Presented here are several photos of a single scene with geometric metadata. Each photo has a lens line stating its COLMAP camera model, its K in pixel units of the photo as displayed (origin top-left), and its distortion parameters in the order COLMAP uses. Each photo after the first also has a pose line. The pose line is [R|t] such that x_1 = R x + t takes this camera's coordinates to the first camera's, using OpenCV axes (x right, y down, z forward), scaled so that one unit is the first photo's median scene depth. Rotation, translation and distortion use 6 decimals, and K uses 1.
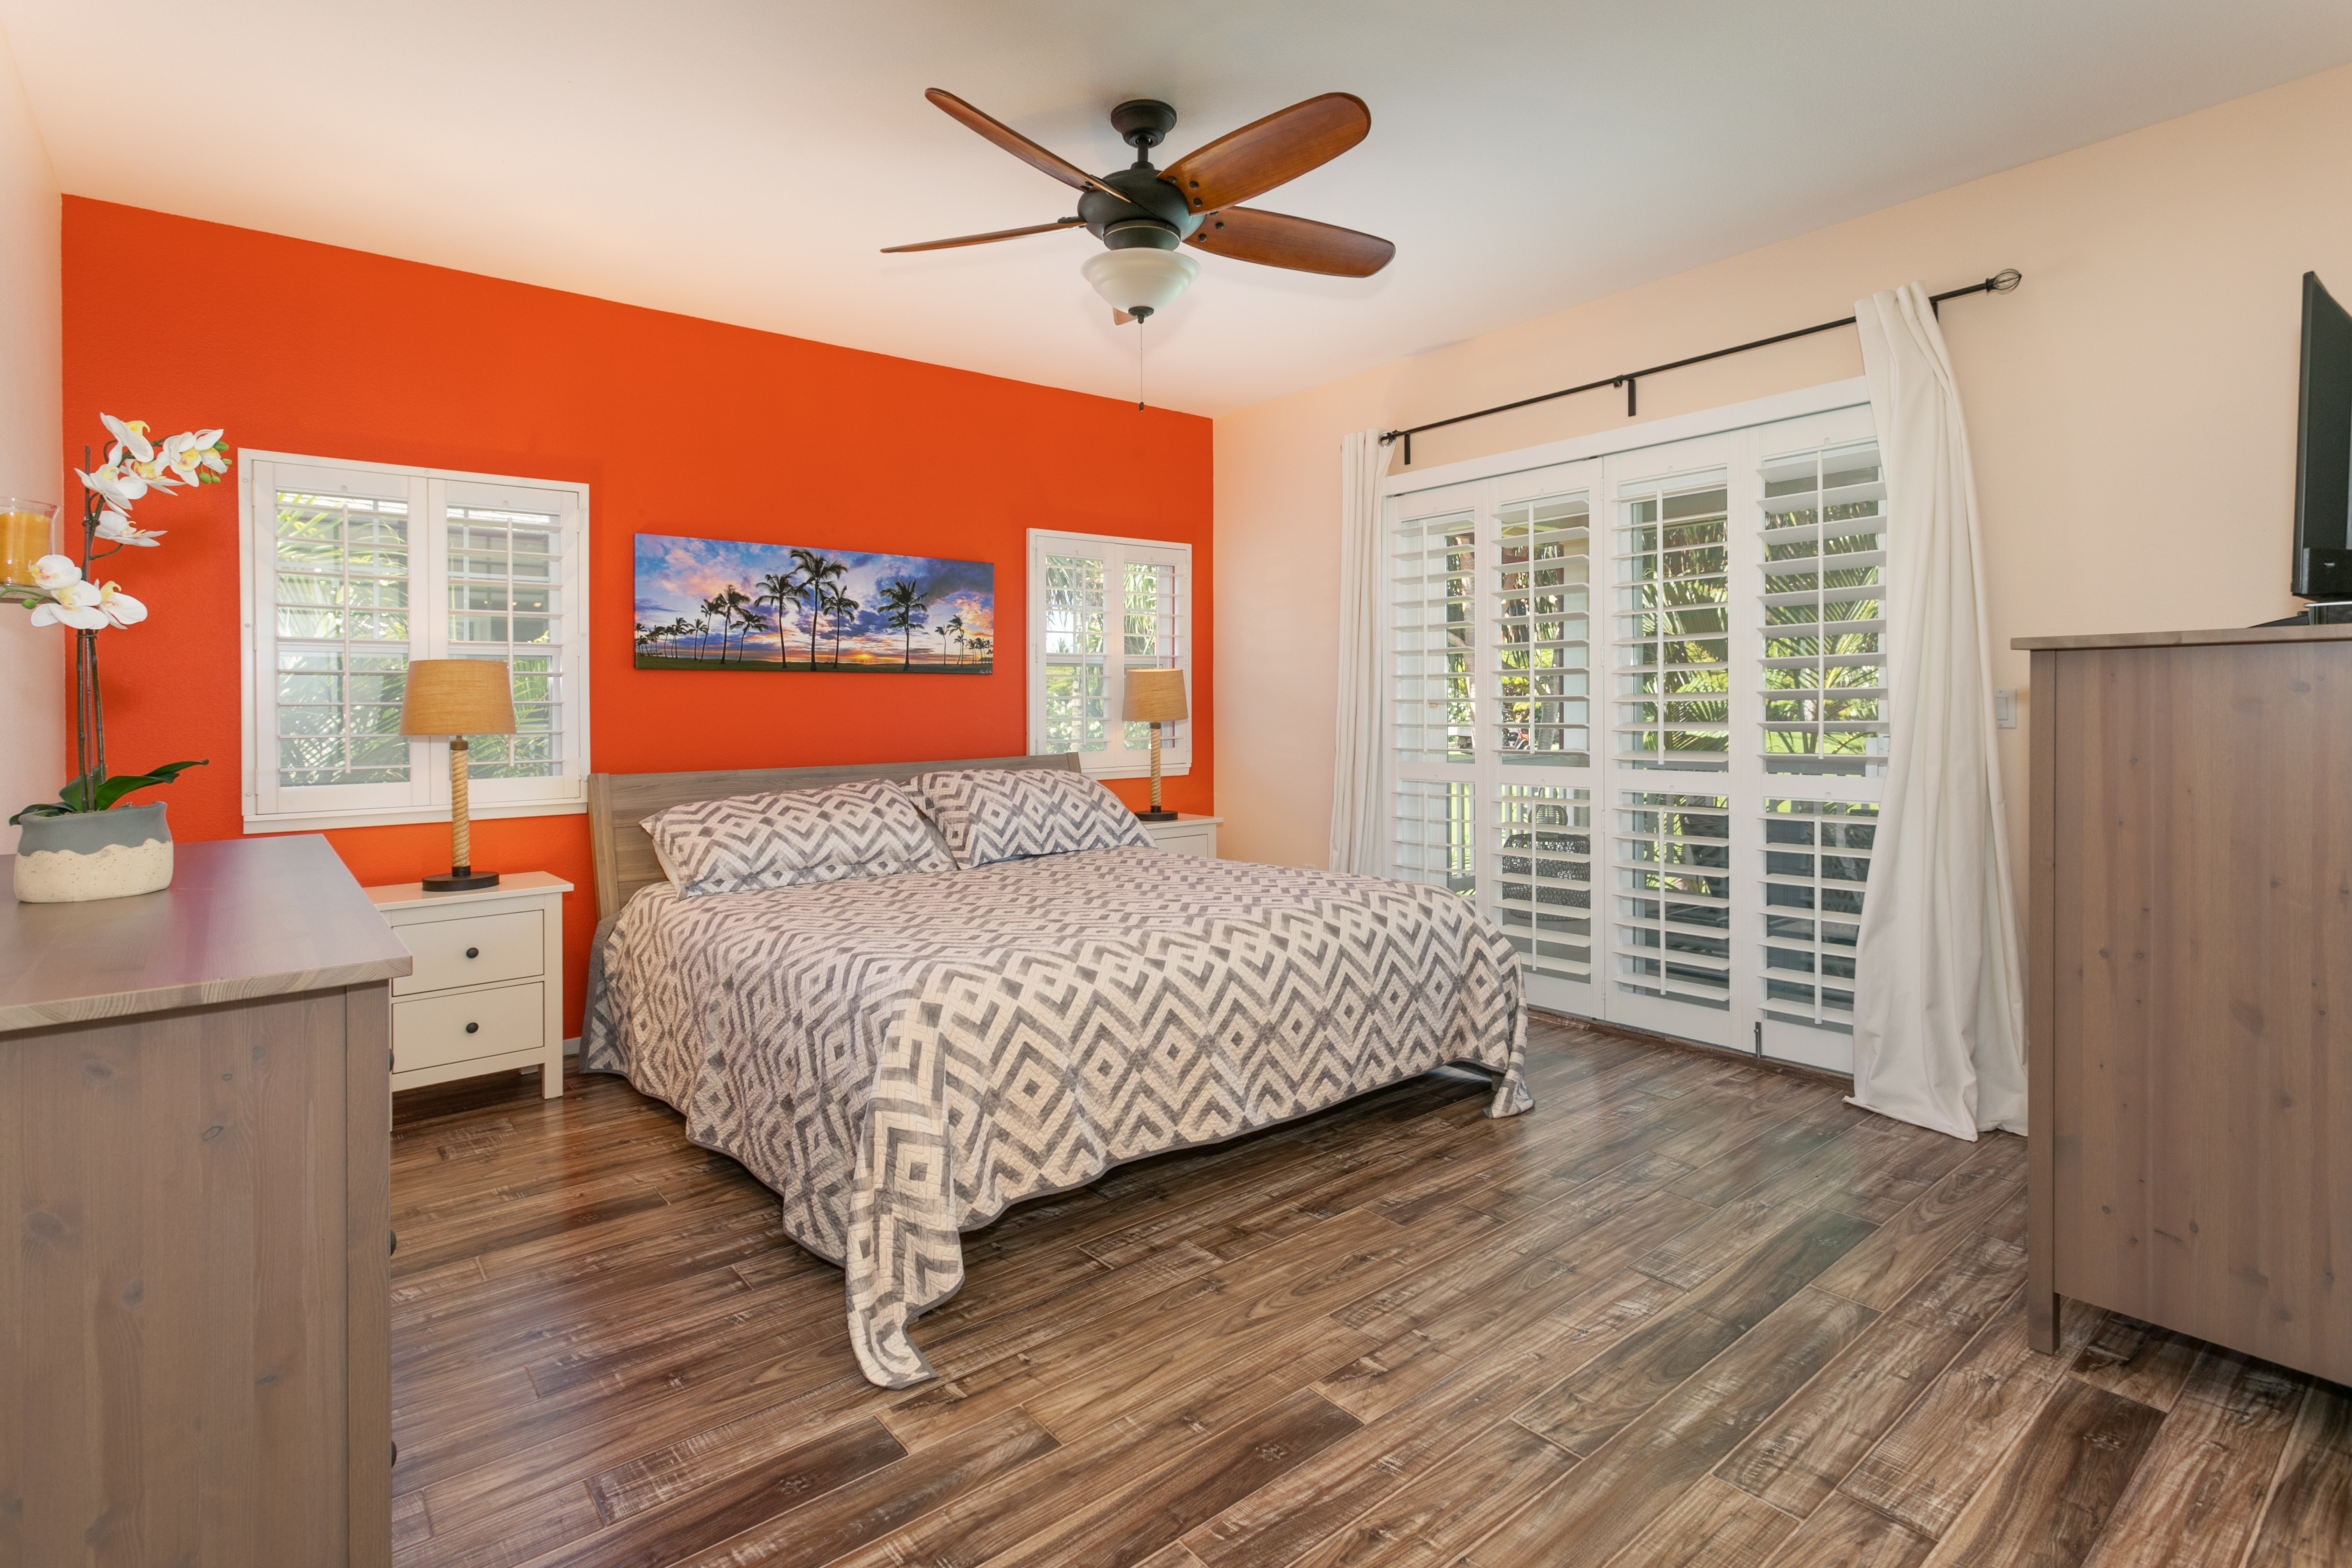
lens RADIAL K [[1129.7, 0, 1154.5], [0, 1129.7, 698.4], [0, 0, 1]] dist [0.001139, 0.001111]
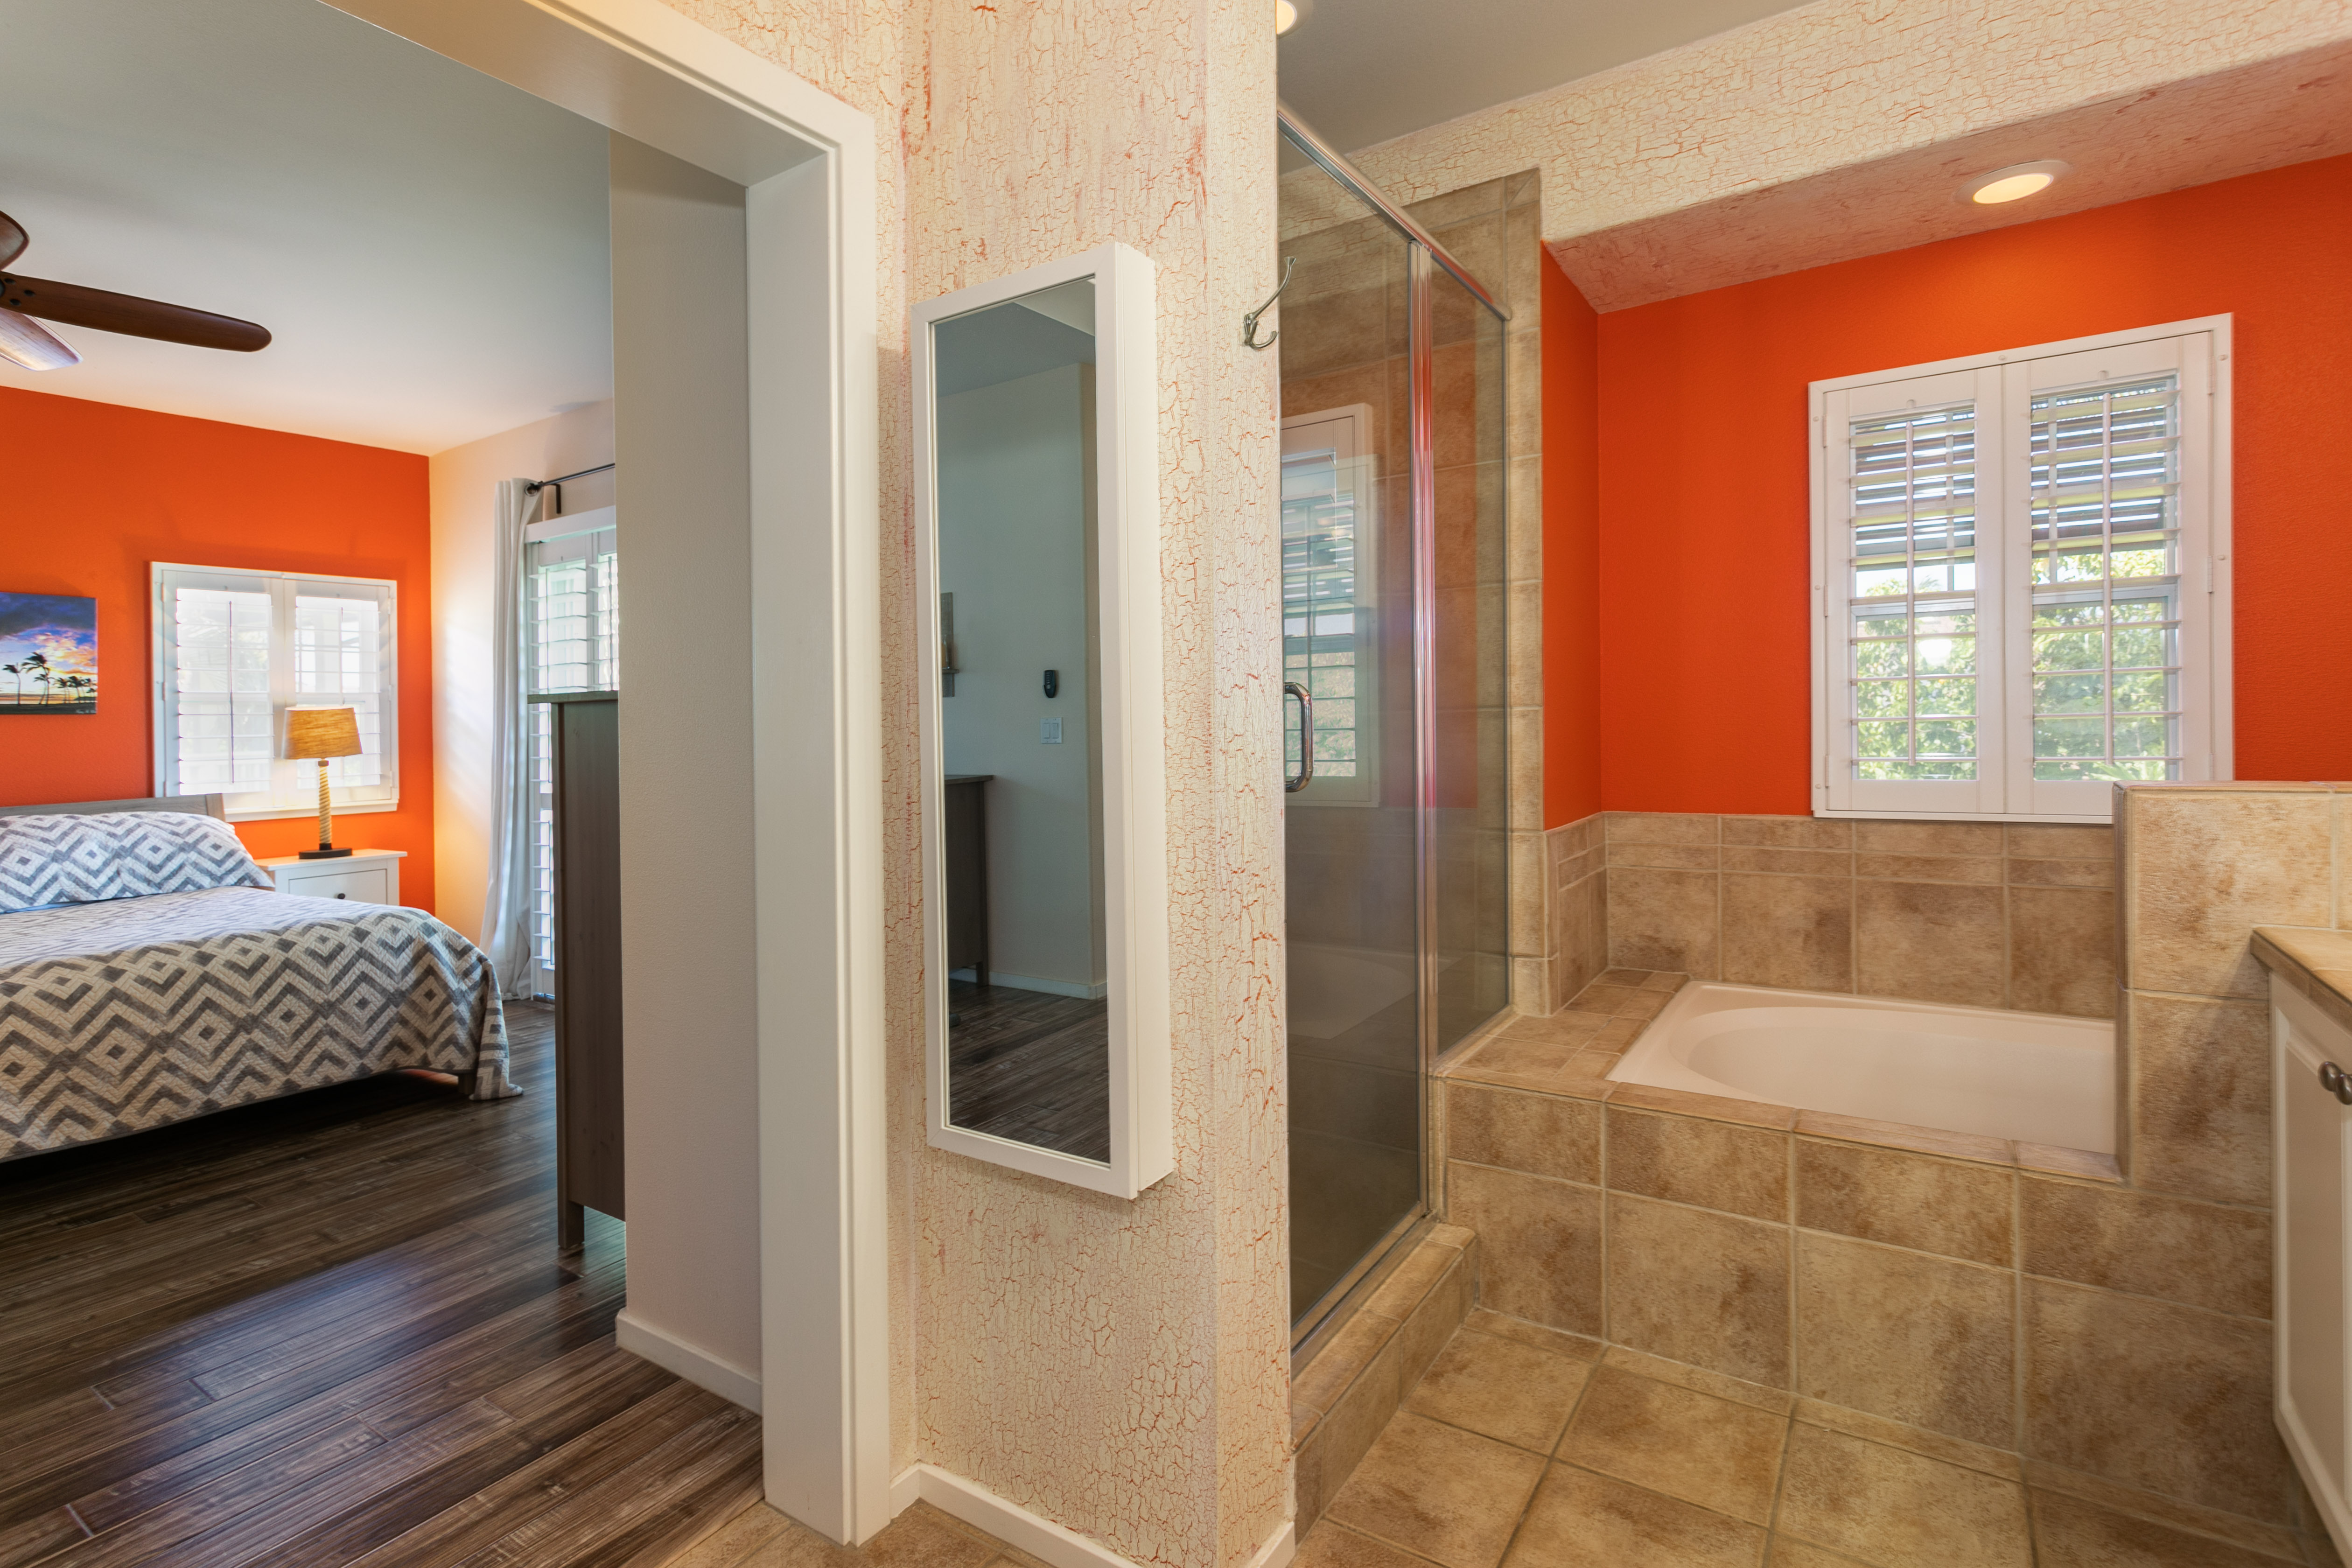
lens RADIAL K [[1129.7, 0, 1090.5], [0, 1129.7, 712.7], [0, 0, 1]] dist [0.001139, 0.001111]
pose [[0.957226, -0.009997, 0.289170, 0.429947], [0.012161, 0.999910, -0.005686, -0.007406], [-0.289087, 0.008959, 0.957261, -0.178050]]
